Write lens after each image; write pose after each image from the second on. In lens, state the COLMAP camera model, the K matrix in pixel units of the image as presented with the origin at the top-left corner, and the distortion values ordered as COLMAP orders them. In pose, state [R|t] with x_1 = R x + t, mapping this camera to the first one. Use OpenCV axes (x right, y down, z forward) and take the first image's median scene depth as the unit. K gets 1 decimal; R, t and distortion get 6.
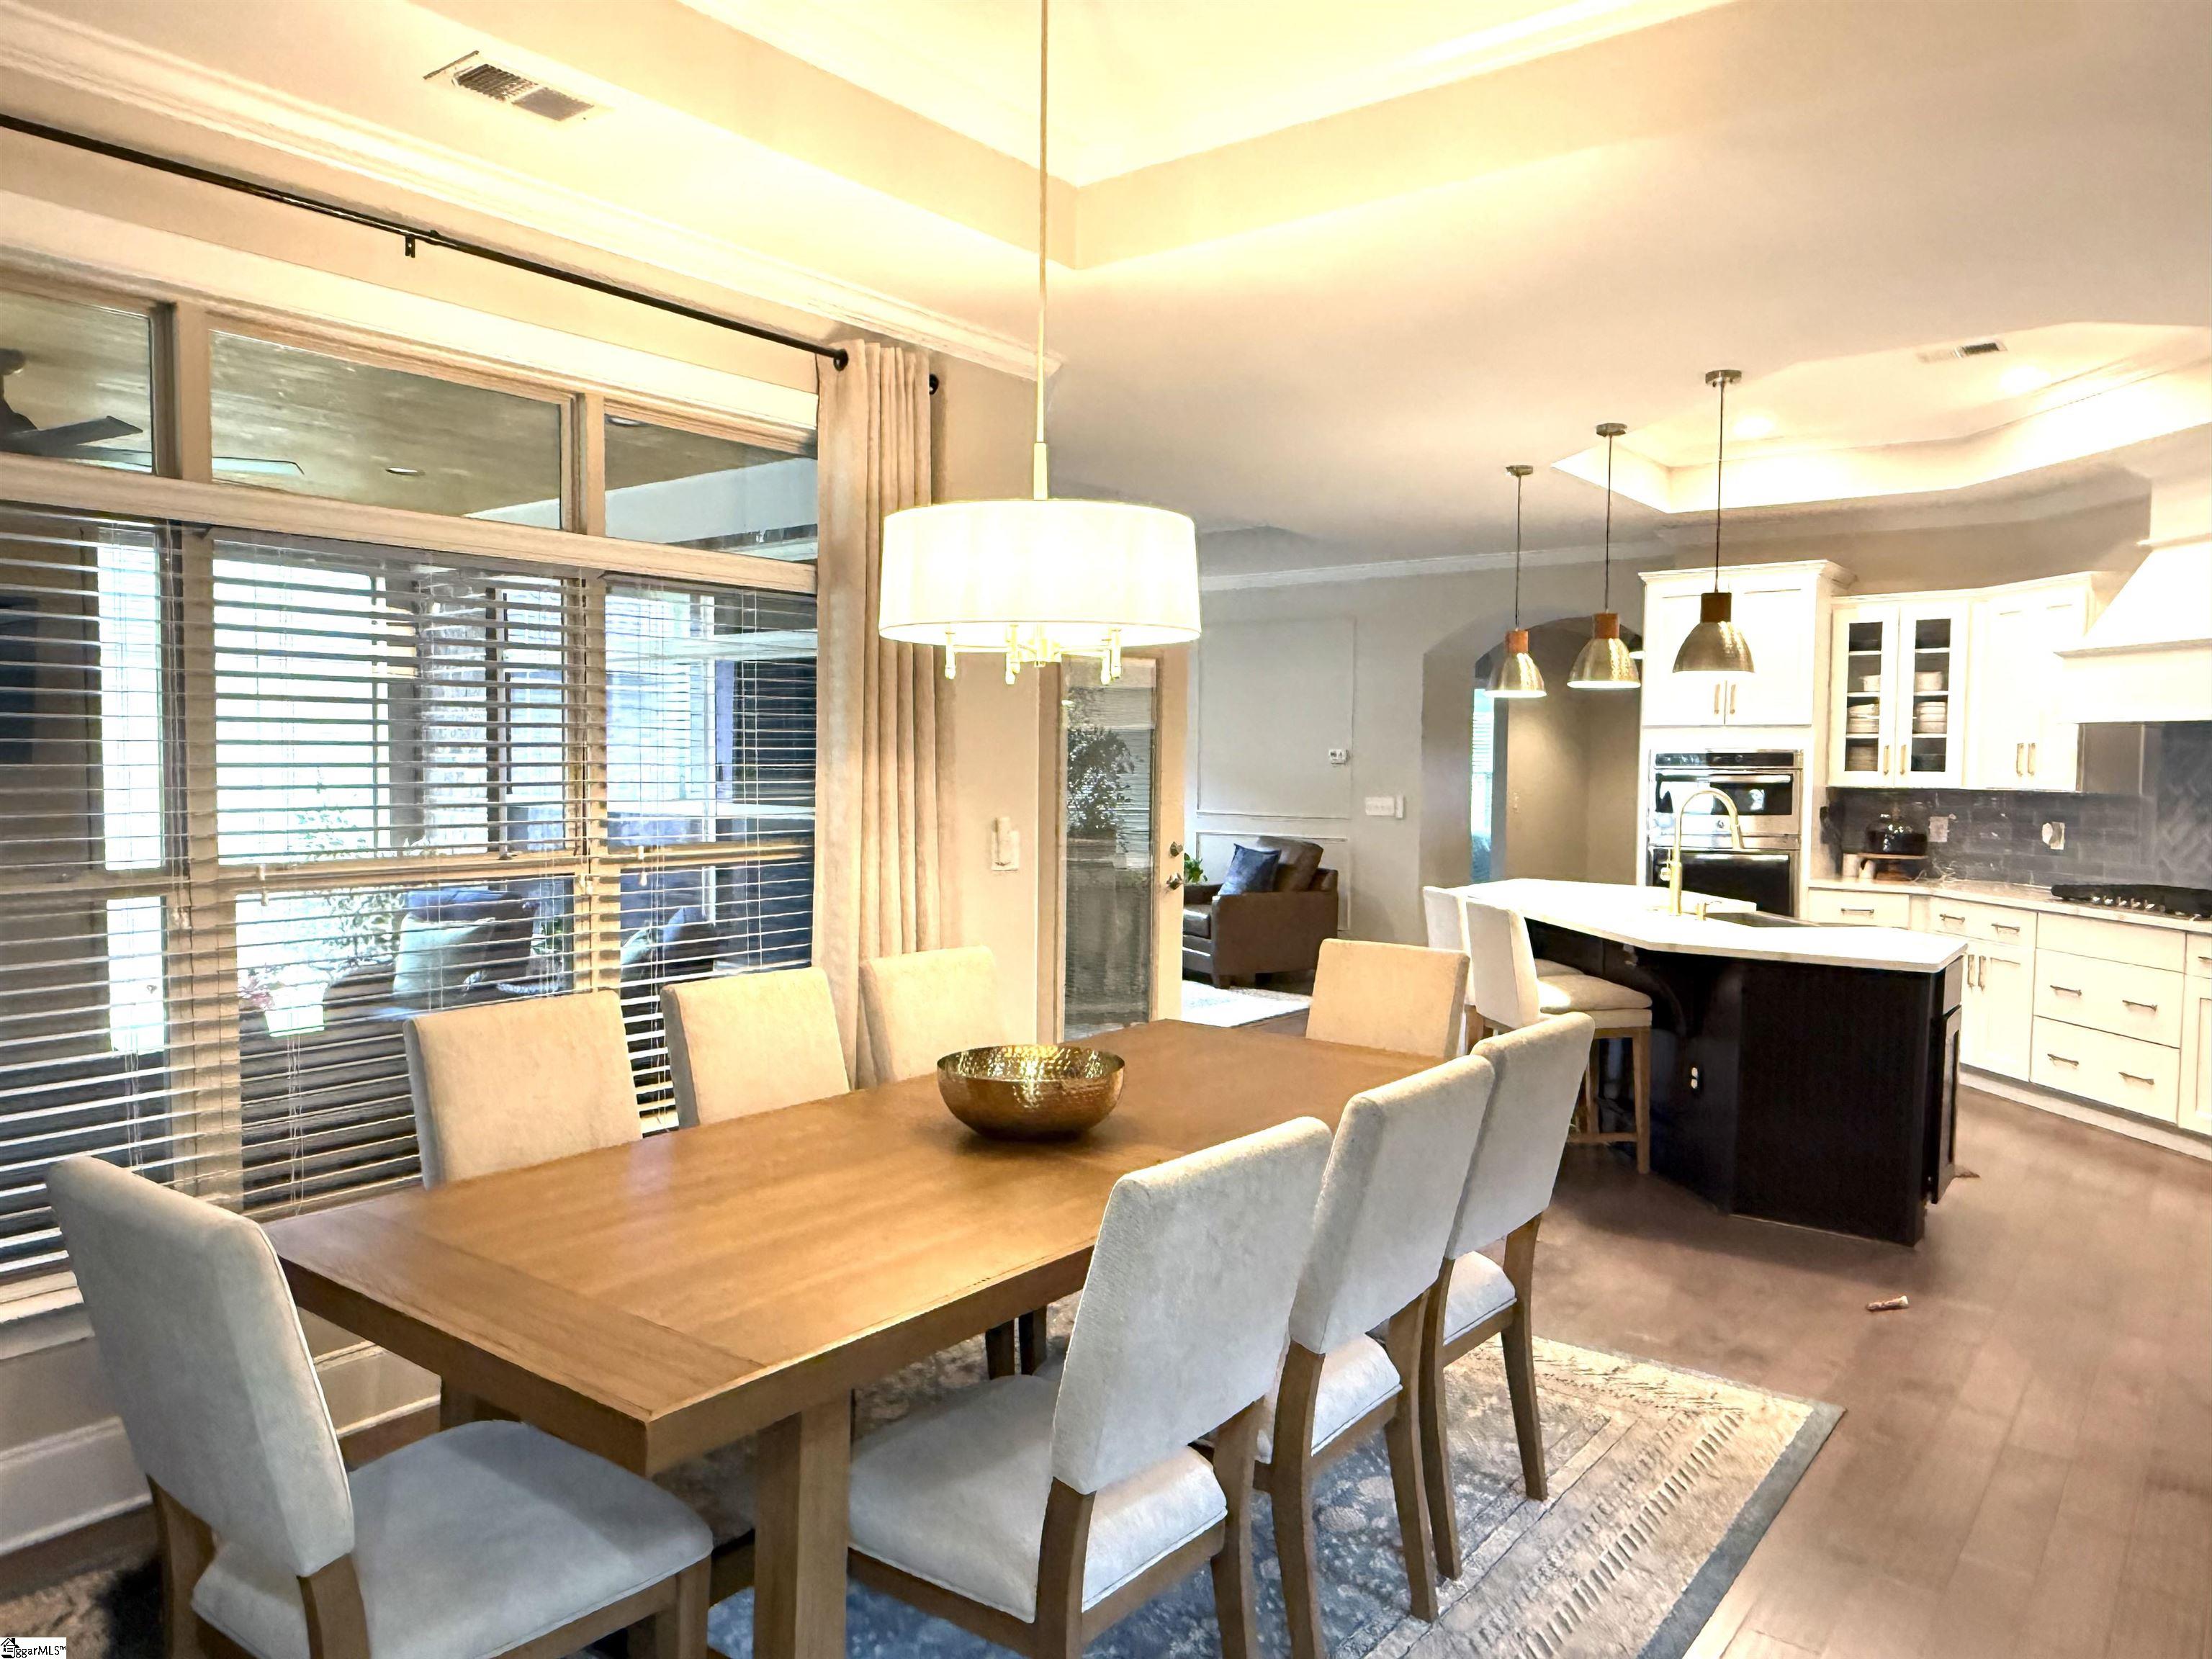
lens RADIAL K [[1511.2, 0, 1097.4], [0, 1511.2, 835.4], [0, 0, 1]] dist [-0.000603, 0.001429]
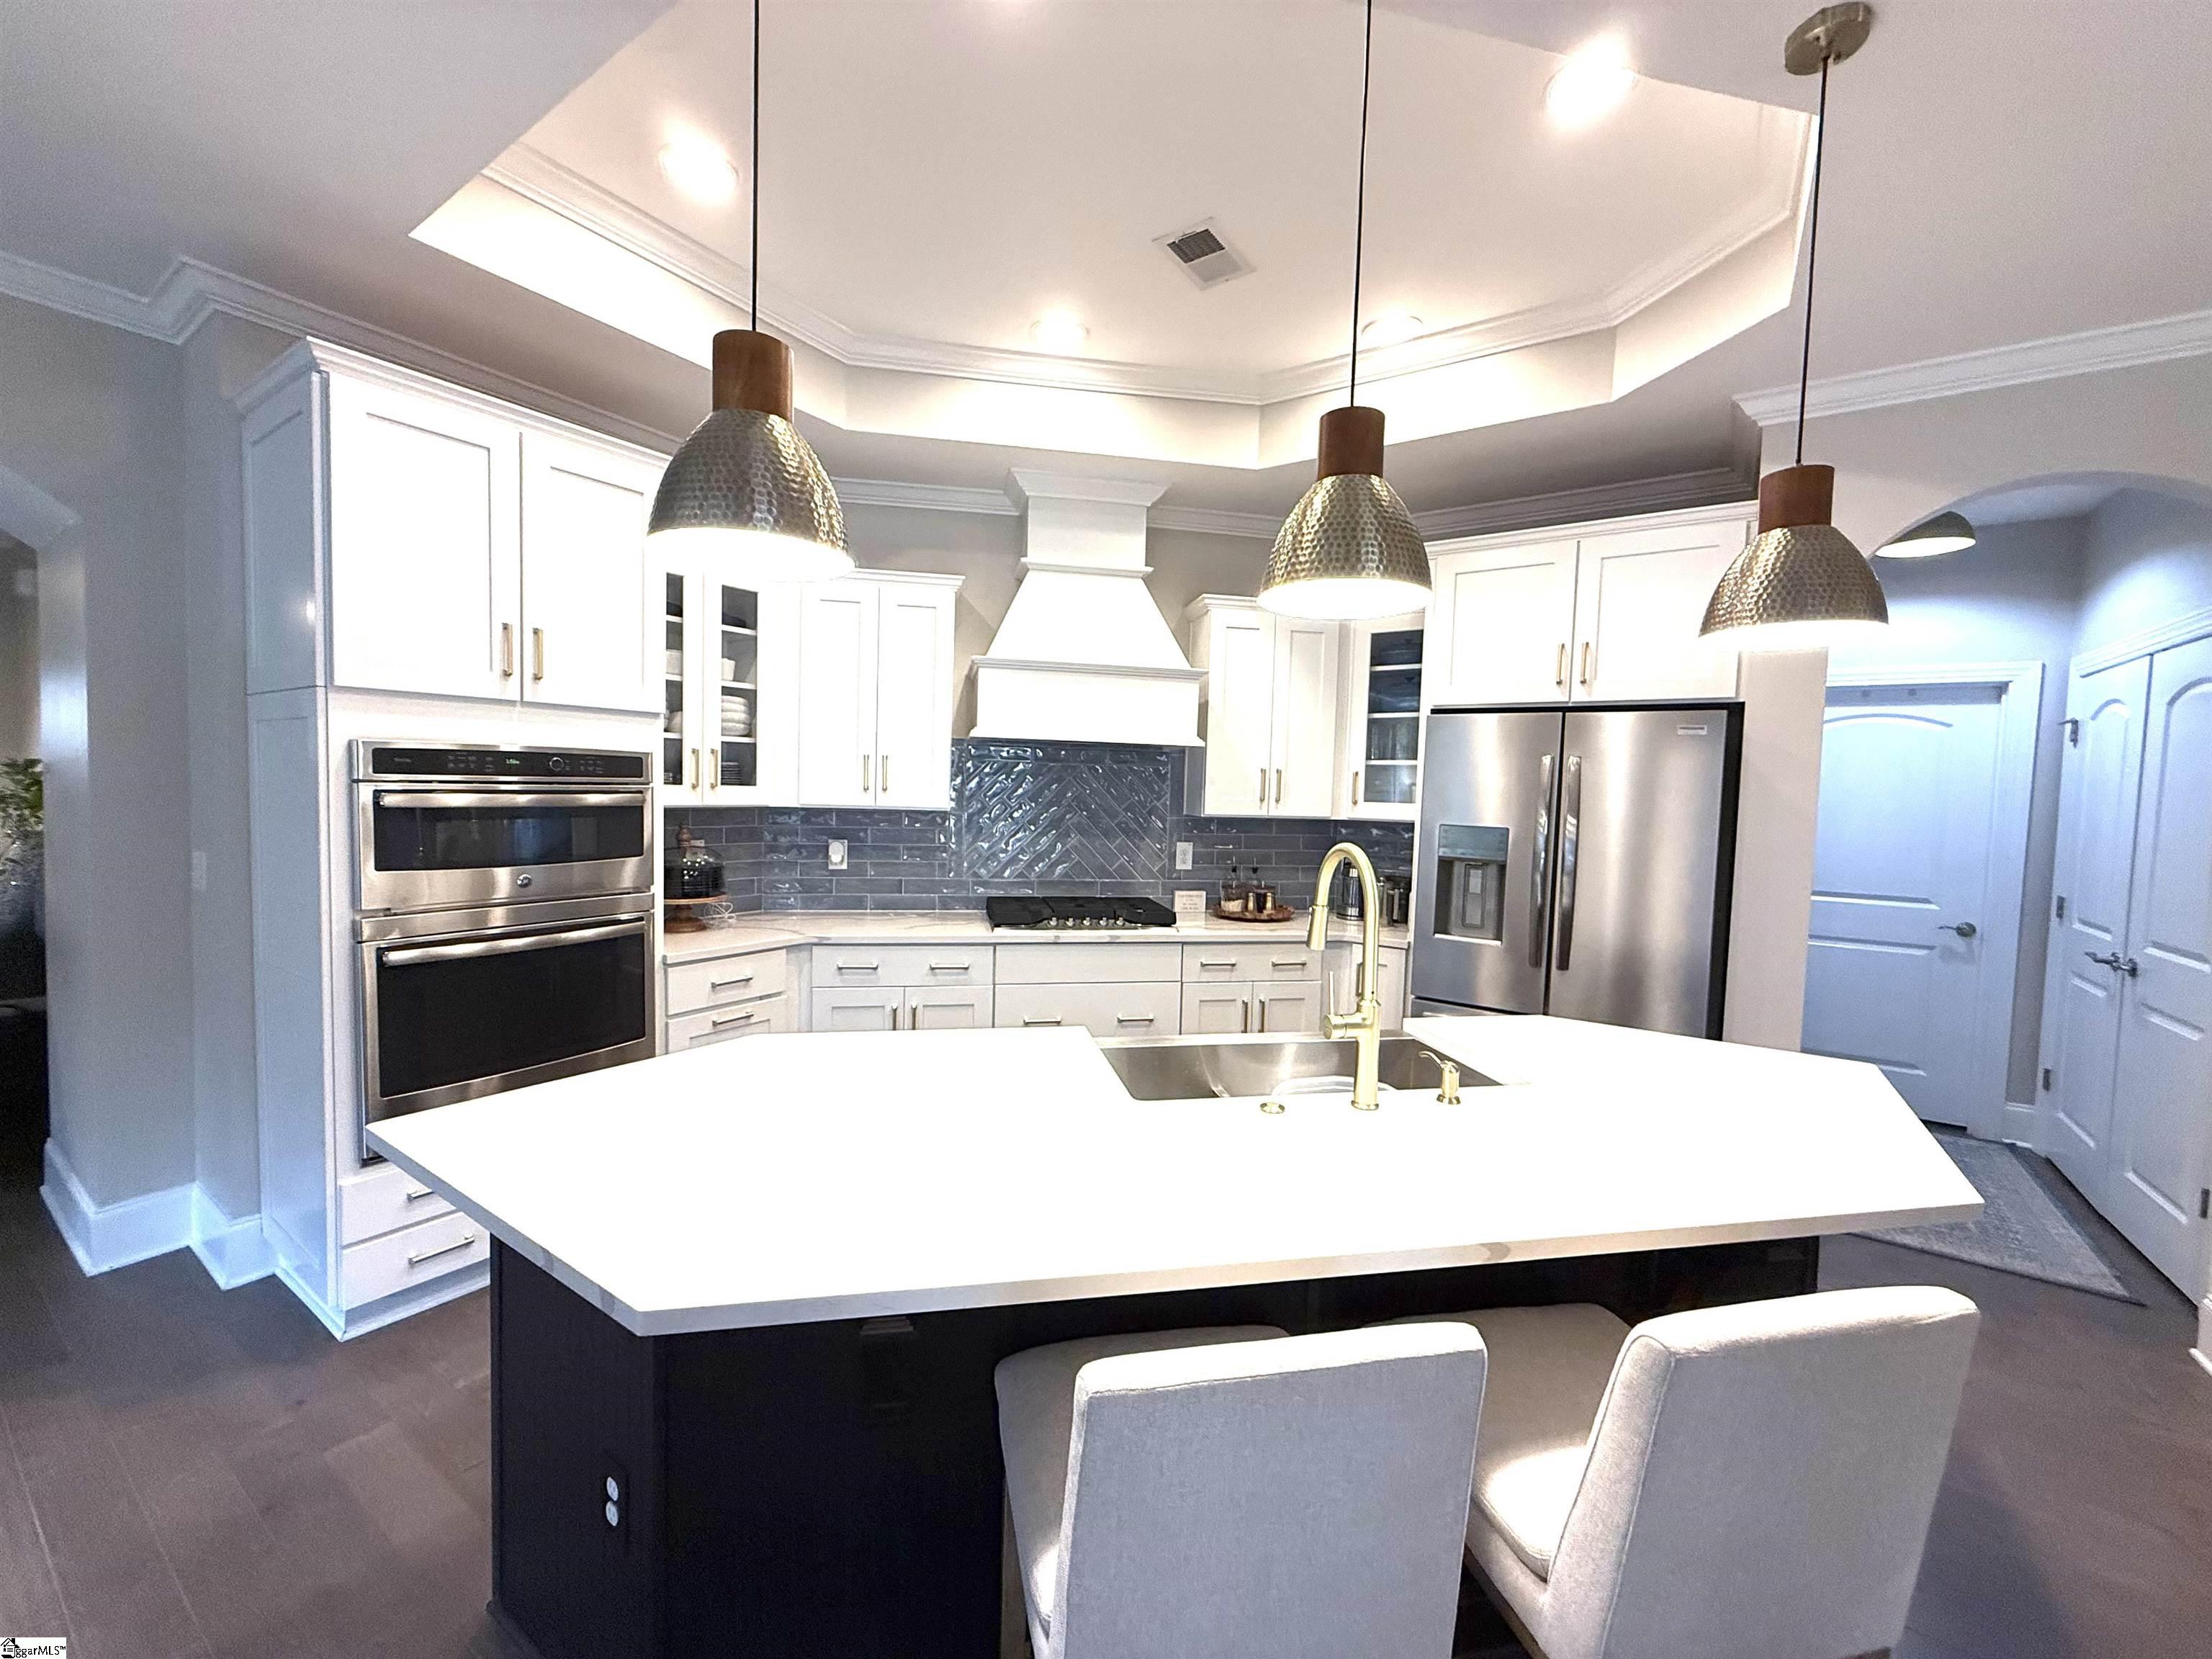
lens RADIAL K [[884.2, 0, 1101.0], [0, 884.2, 827.3], [0, 0, 1]] dist [0.001748, -0.001205]
pose [[-0.069892, -0.055065, 0.996034, 0.094301], [0.023487, 0.998108, 0.056828, -0.048716], [-0.997278, 0.027365, -0.068466, 0.975176]]
